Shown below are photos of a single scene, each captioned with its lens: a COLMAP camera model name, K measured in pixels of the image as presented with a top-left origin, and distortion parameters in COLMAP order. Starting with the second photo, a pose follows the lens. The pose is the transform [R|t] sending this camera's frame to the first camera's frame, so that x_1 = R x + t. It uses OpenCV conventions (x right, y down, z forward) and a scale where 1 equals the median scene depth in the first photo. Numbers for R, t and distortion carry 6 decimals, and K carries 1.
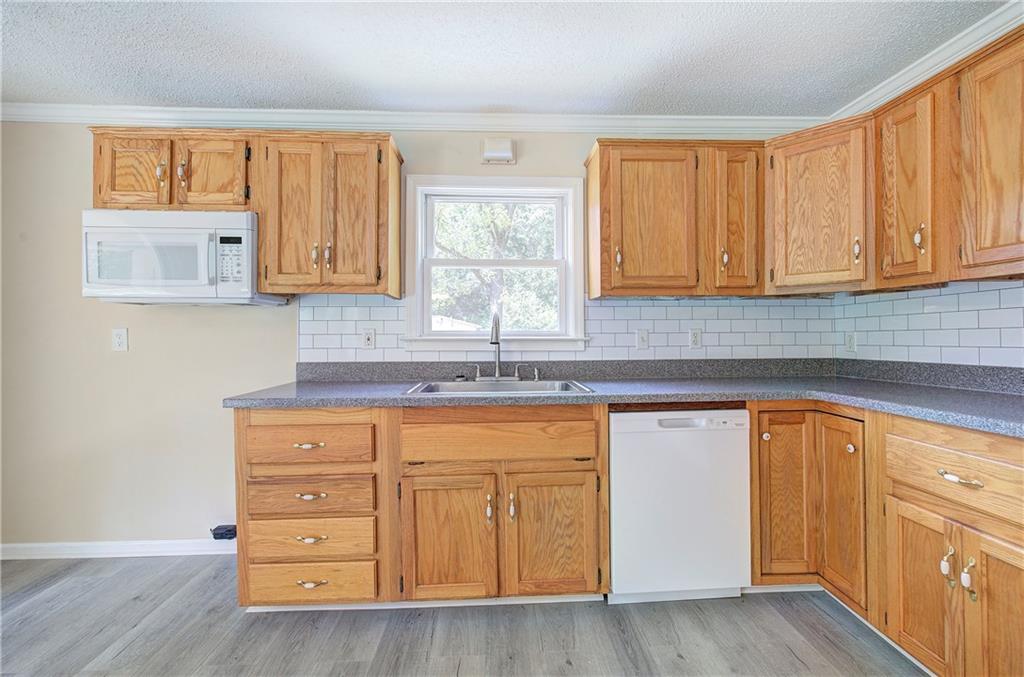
lens RADIAL K [[433.5, 0, 514.0], [0, 433.5, 335.6], [0, 0, 1]] dist [-0.002505, 0.000590]
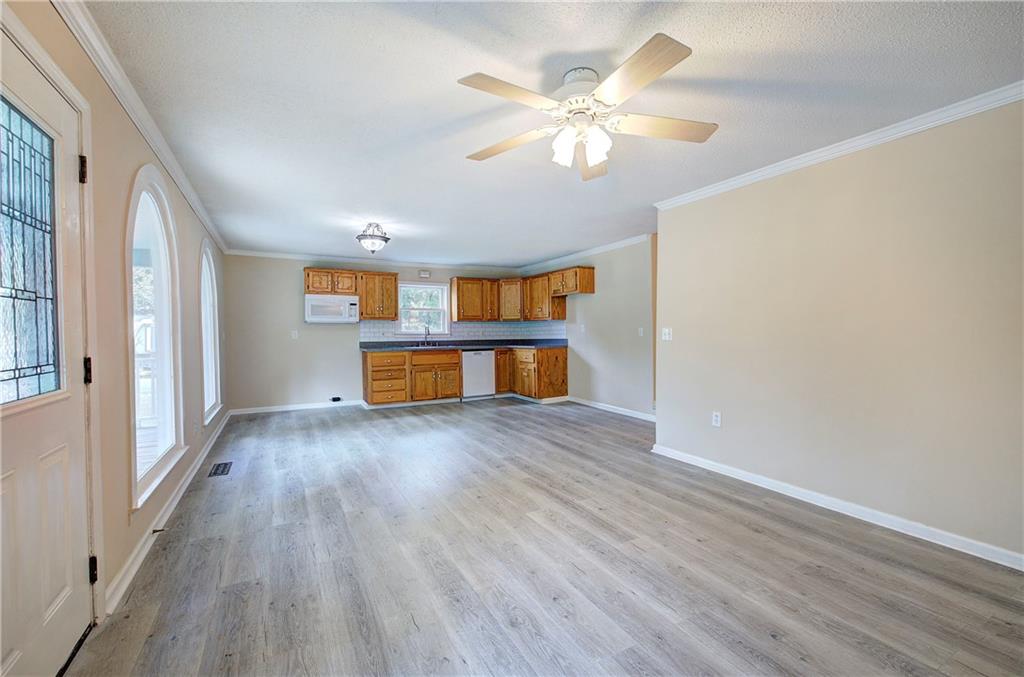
lens RADIAL K [[433.5, 0, 512.9], [0, 433.5, 339.8], [0, 0, 1]] dist [-0.002505, 0.000590]
pose [[0.899587, -0.009671, 0.436635, -1.049272], [0.005620, 0.999928, 0.010569, 0.026622], [-0.436706, -0.007054, 0.899576, -2.659536]]
